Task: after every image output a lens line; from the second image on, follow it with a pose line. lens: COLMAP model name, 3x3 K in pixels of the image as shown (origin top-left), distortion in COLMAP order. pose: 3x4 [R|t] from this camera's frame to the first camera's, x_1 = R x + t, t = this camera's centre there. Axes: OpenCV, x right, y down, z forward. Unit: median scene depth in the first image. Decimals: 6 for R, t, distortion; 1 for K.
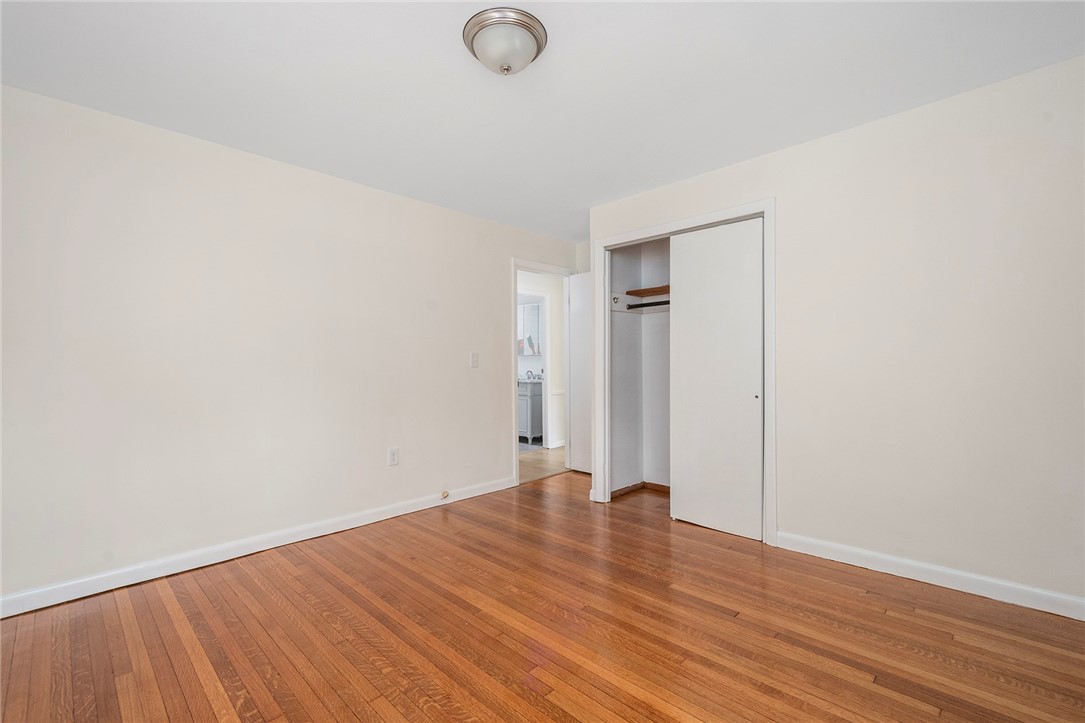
lens RADIAL K [[480.6, 0, 536.6], [0, 480.6, 371.1], [0, 0, 1]] dist [0.010269, -0.000119]
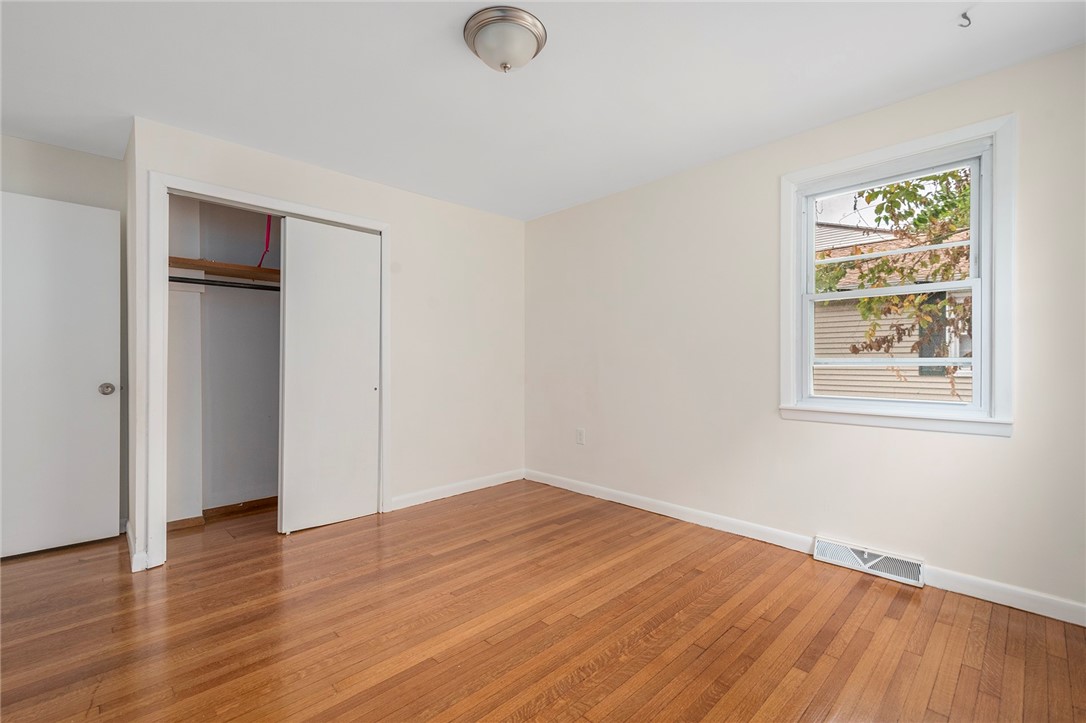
lens RADIAL K [[476.2, 0, 546.1], [0, 476.2, 361.8], [0, 0, 1]] dist [0.010040, -0.000157]
pose [[0.002183, 0.007584, 0.999969, -0.684348], [0.013650, 0.999878, -0.007614, 0.003329], [-0.999904, 0.013666, 0.002079, 0.587788]]
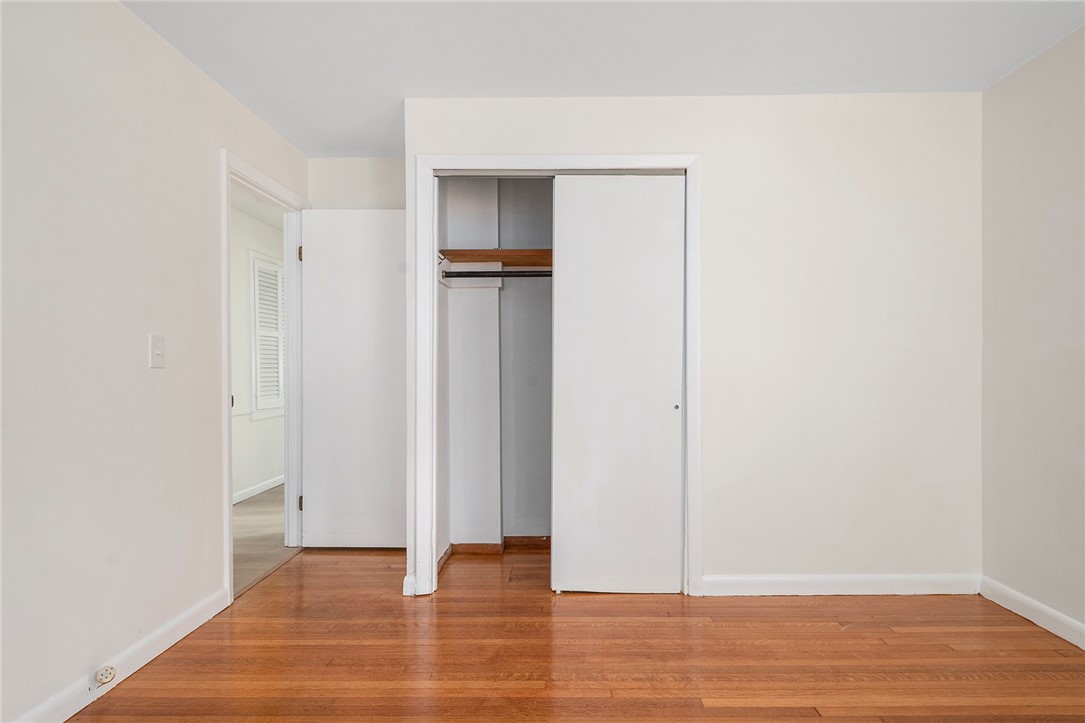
lens RADIAL K [[595.0, 0, 559.0], [0, 595.0, 370.0], [0, 0, 1]] dist [0.023115, -0.019474]
pose [[0.712143, 0.001397, 0.702033, -0.346648], [0.005846, 0.999952, -0.007921, 0.000836], [-0.702010, 0.009745, 0.712100, 0.452729]]
